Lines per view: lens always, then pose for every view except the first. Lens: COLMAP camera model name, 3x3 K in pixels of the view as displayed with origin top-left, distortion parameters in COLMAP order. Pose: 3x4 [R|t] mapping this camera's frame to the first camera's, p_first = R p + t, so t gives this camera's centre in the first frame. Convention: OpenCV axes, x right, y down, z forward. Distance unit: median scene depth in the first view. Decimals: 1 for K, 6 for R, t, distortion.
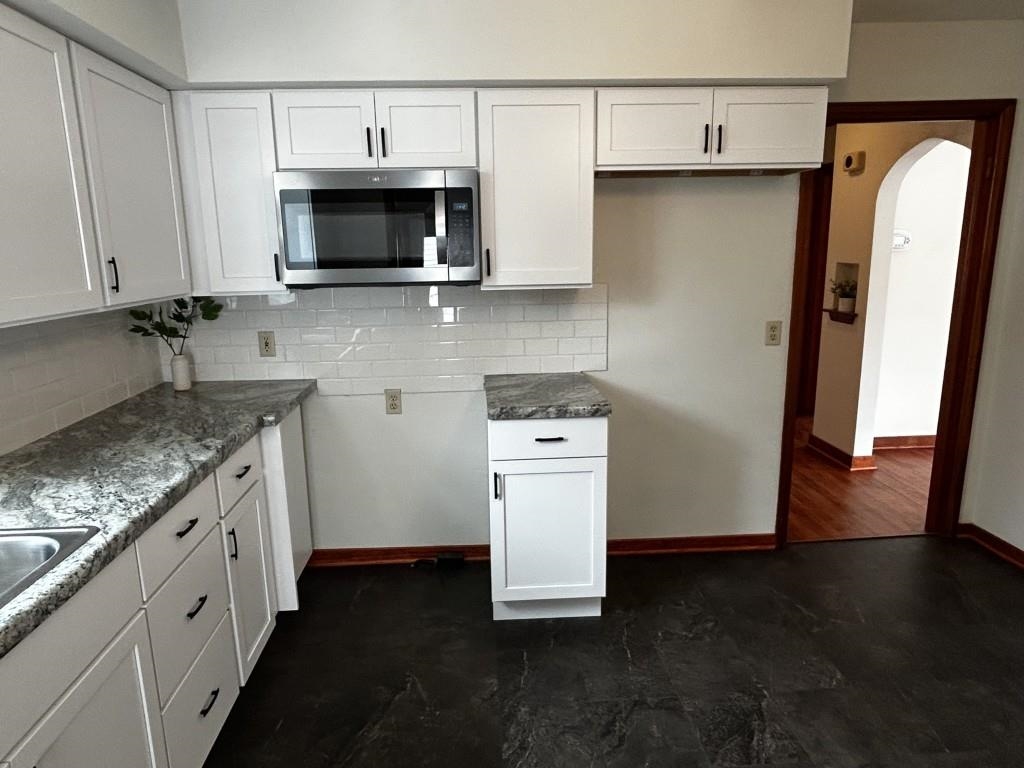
lens RADIAL K [[643.1, 0, 504.4], [0, 643.1, 381.1], [0, 0, 1]] dist [-0.003859, 0.001557]
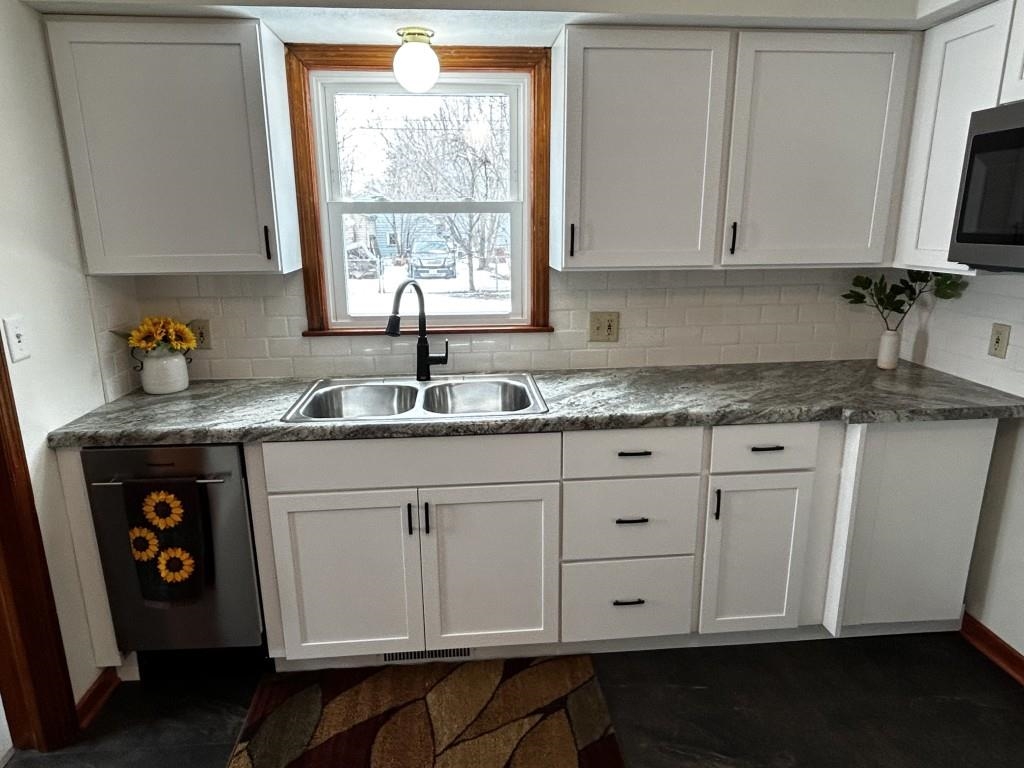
lens RADIAL K [[643.1, 0, 505.4], [0, 643.1, 381.7], [0, 0, 1]] dist [-0.003859, 0.001557]
pose [[0.022468, 0.262047, -0.964794, 0.450617], [-0.193521, 0.947925, 0.252959, -0.112136], [0.980839, 0.181024, 0.072009, 0.472571]]
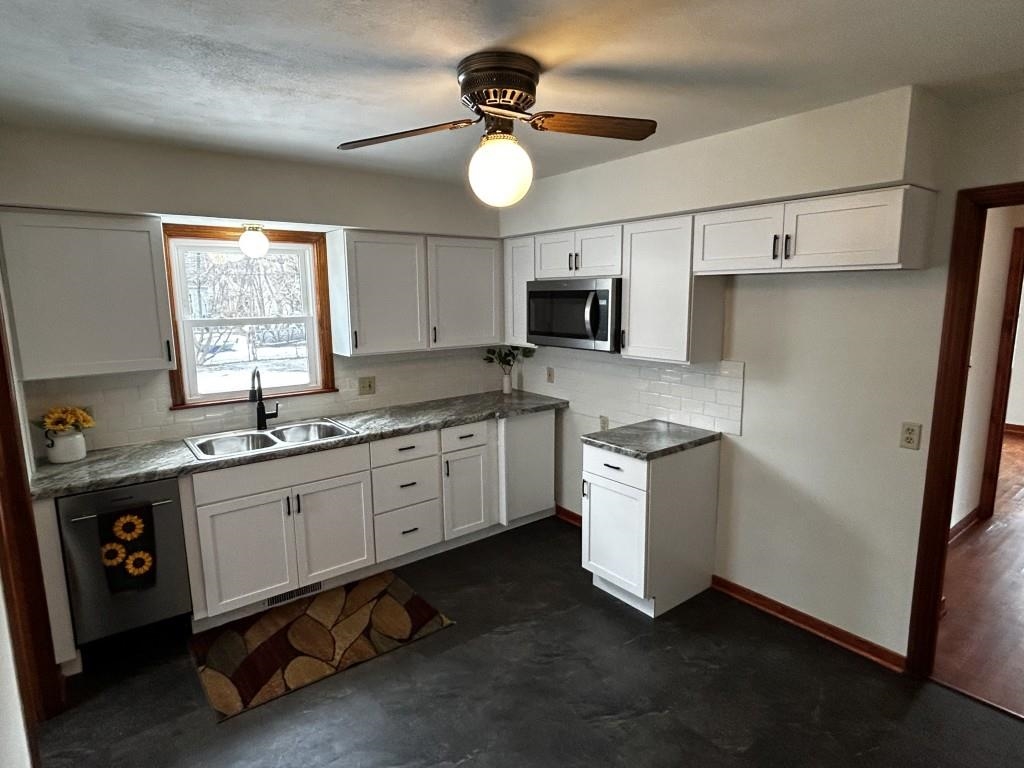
lens RADIAL K [[564.5, 0, 509.9], [0, 564.5, 381.8], [0, 0, 1]] dist [0.006996, -0.001895]
pose [[0.566343, 0.141450, -0.811941, 0.959218], [-0.165992, 0.984551, 0.055739, -0.130567], [0.807281, 0.103209, 0.581073, 0.072282]]
